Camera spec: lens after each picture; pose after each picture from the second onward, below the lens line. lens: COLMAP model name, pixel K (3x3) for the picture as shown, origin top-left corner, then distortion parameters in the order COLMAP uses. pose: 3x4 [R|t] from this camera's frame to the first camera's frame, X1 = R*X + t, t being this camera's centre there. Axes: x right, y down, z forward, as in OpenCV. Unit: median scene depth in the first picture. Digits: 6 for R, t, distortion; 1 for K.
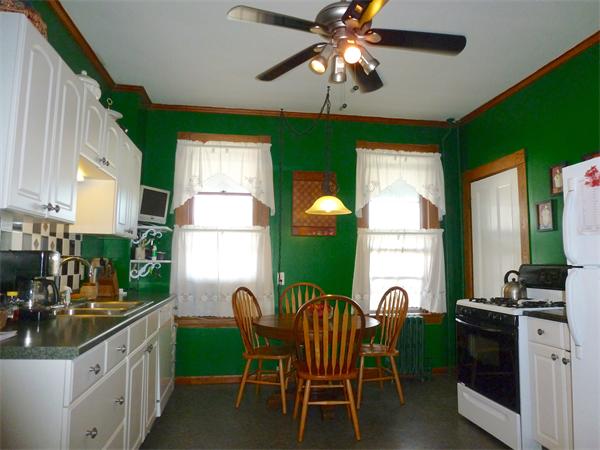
lens RADIAL K [[430.5, 0, 302.7], [0, 430.5, 224.4], [0, 0, 1]] dist [-0.064023, 0.002466]
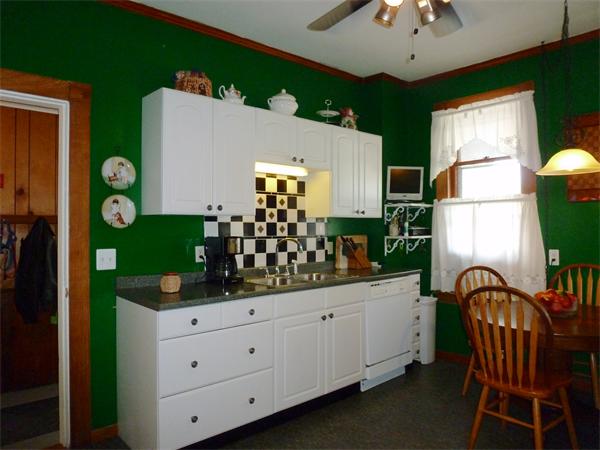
lens RADIAL K [[430.5, 0, 303.0], [0, 430.5, 223.2], [0, 0, 1]] dist [-0.064023, 0.002466]
pose [[0.553129, -0.022588, -0.832789, 0.356274], [0.089703, 0.995436, 0.032580, -0.004112], [0.828252, -0.092725, 0.552630, 0.196172]]
